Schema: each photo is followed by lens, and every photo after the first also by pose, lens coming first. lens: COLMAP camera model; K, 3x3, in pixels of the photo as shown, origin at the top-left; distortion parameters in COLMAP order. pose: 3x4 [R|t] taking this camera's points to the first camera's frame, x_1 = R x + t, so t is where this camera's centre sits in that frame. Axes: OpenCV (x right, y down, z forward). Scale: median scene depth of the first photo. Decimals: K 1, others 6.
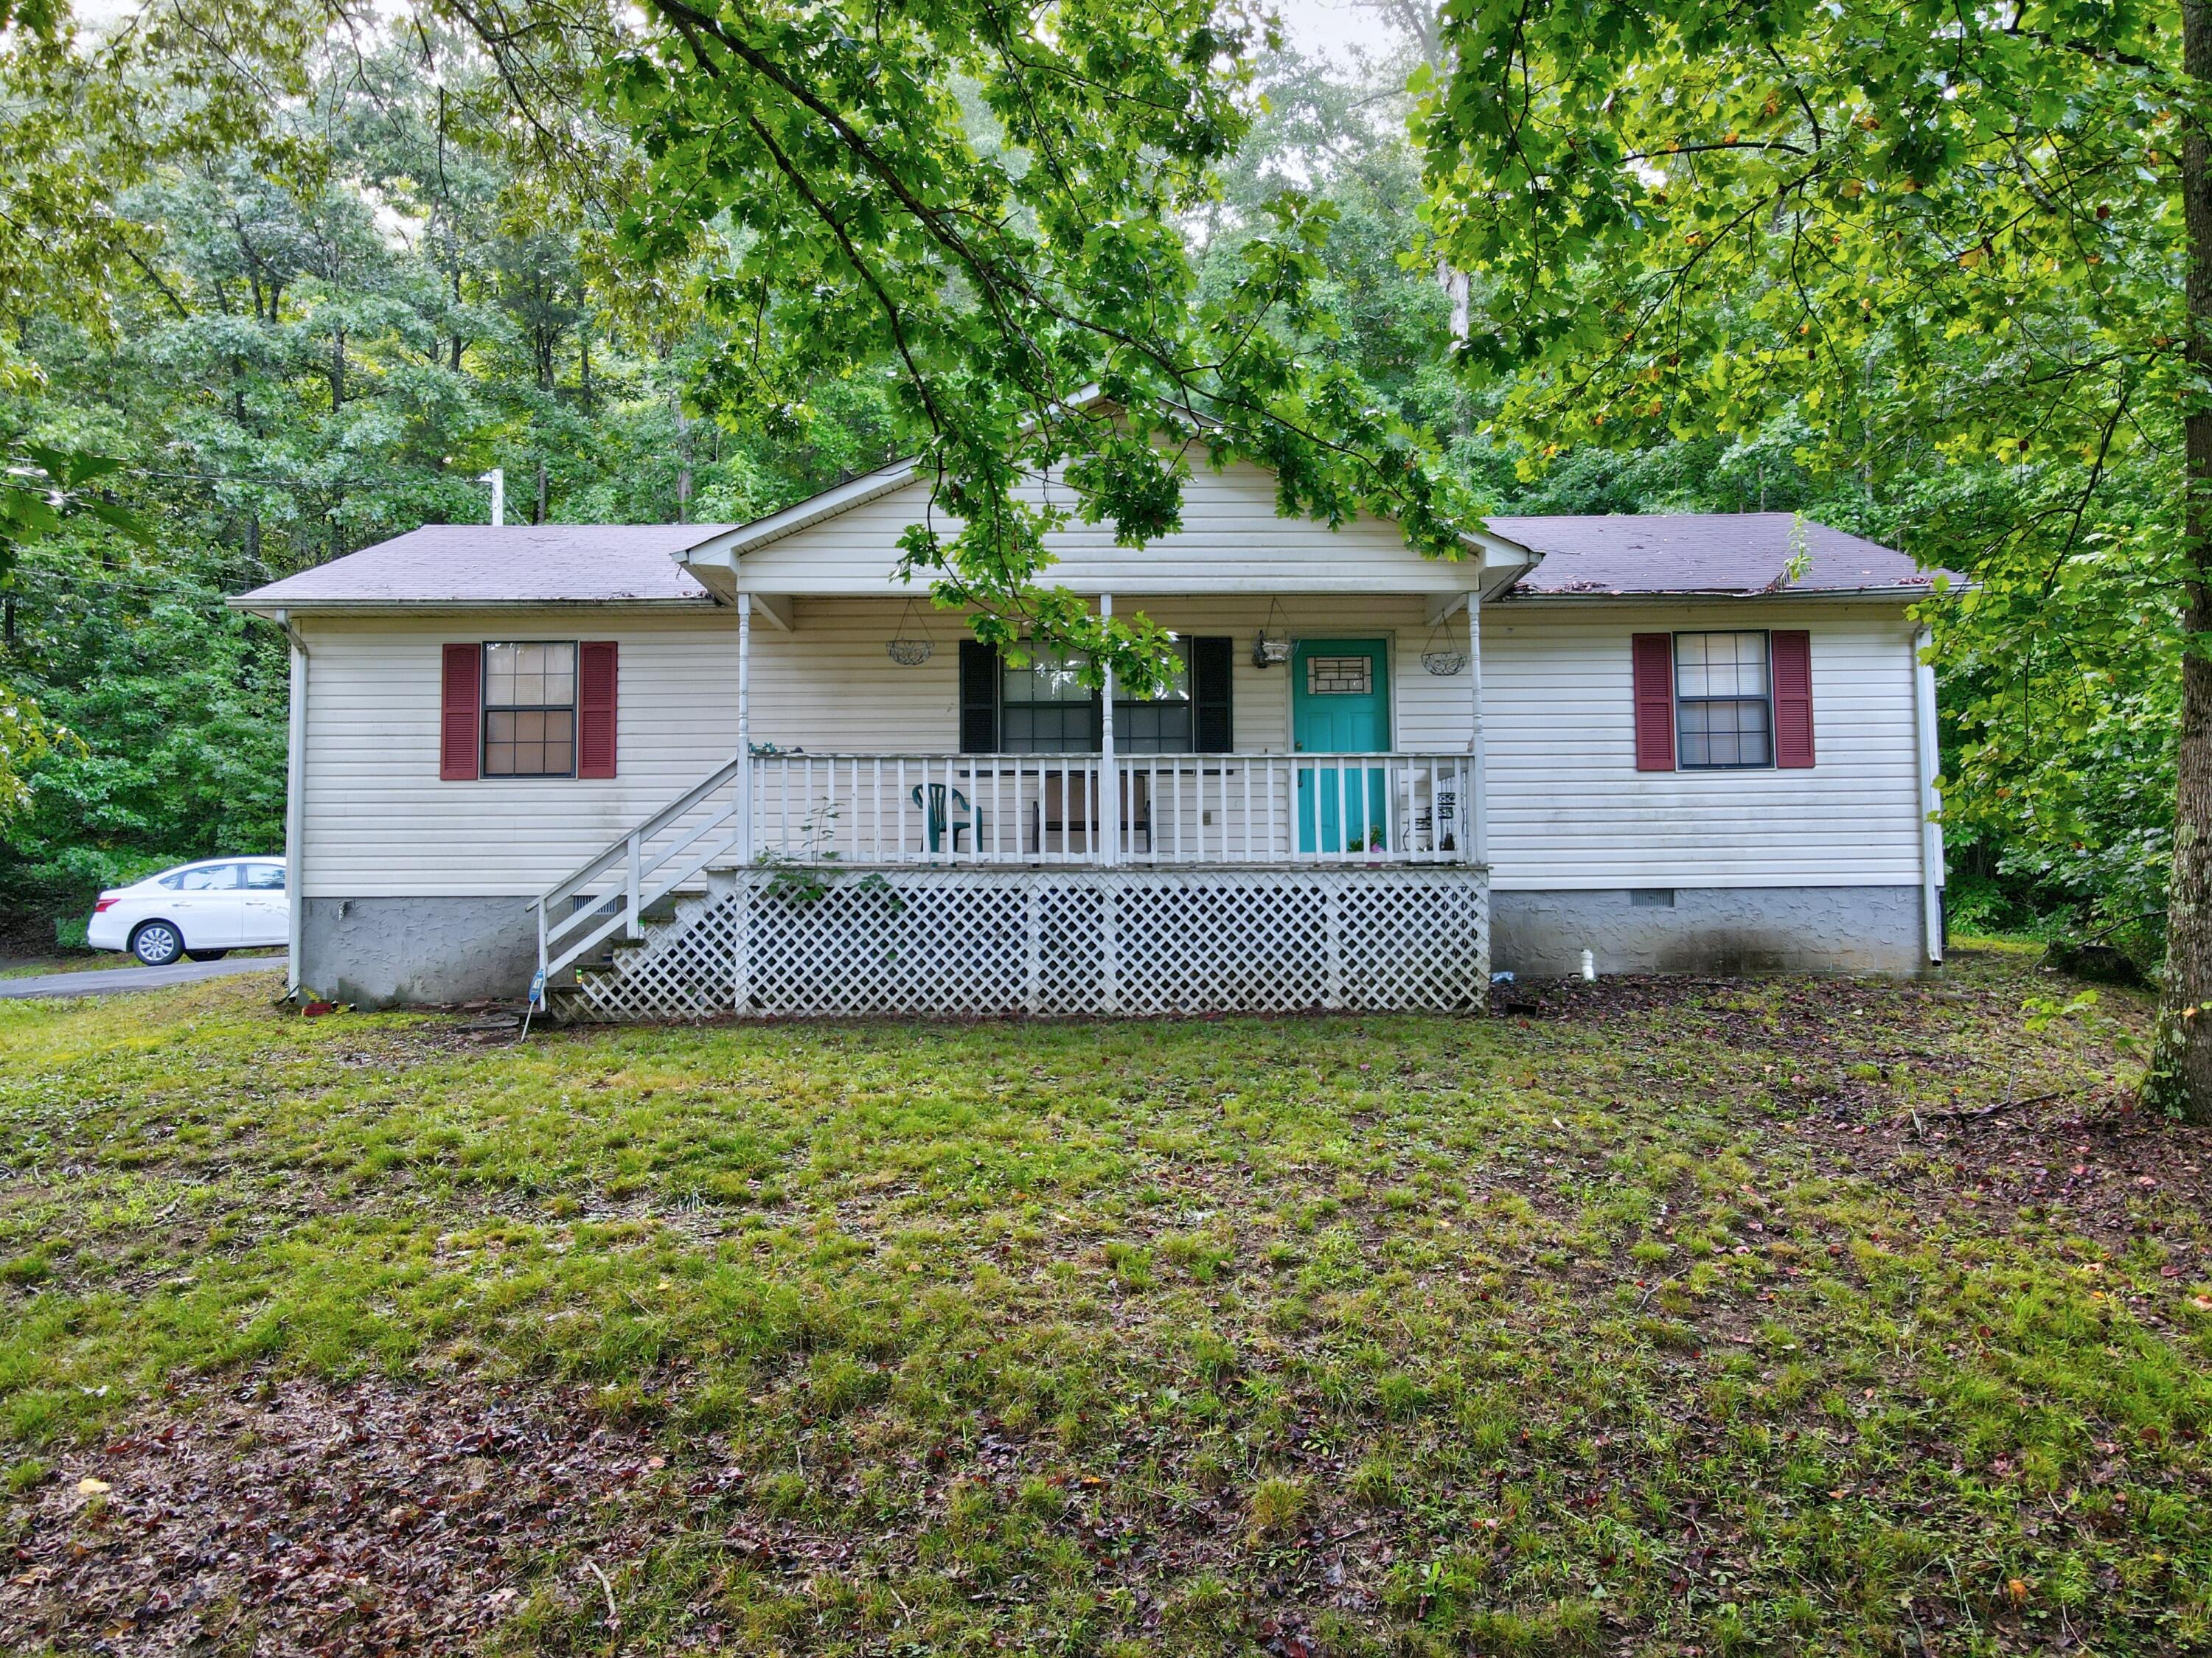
lens RADIAL K [[1630.0, 0, 1092.7], [0, 1630.0, 832.3], [0, 0, 1]] dist [0.002497, 0.022333]
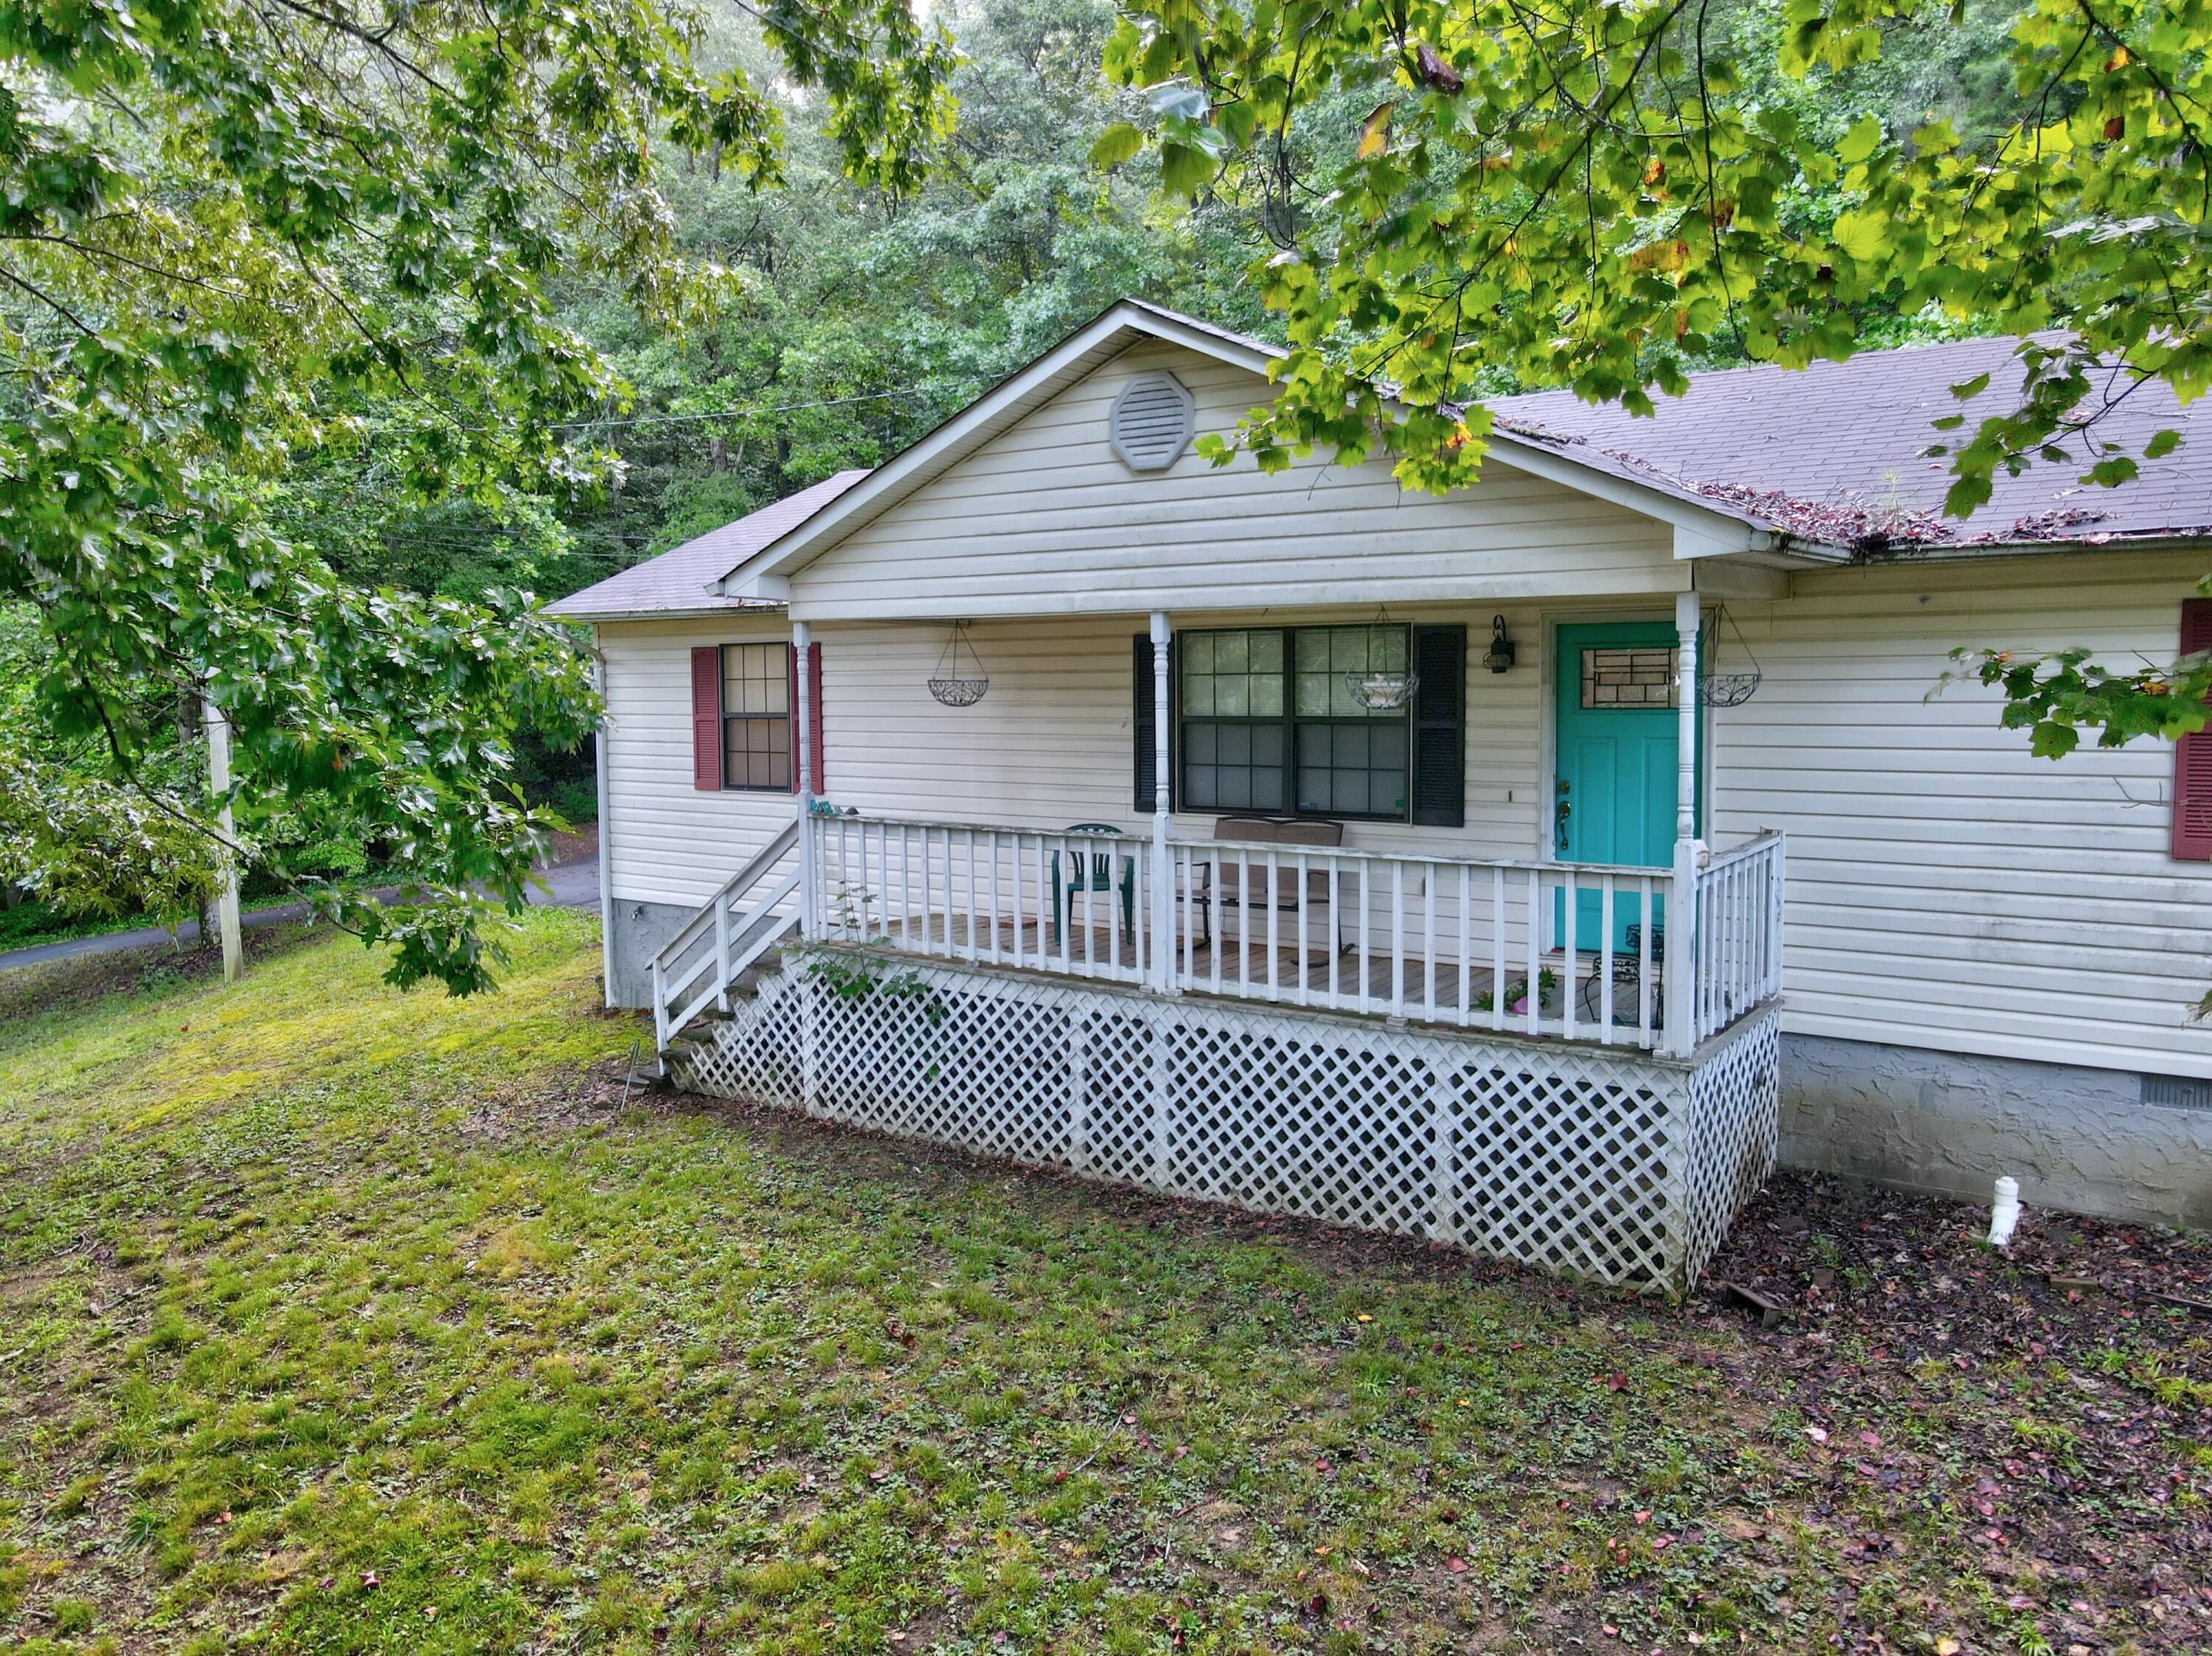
lens RADIAL K [[1630.1, 0, 1115.0], [0, 1630.1, 827.3], [0, 0, 1]] dist [0.002497, 0.022333]
pose [[0.815785, 0.053256, -0.575898, 0.410973], [0.034695, 0.989452, 0.140647, -0.155815], [0.577314, -0.134718, 0.805332, 0.412463]]
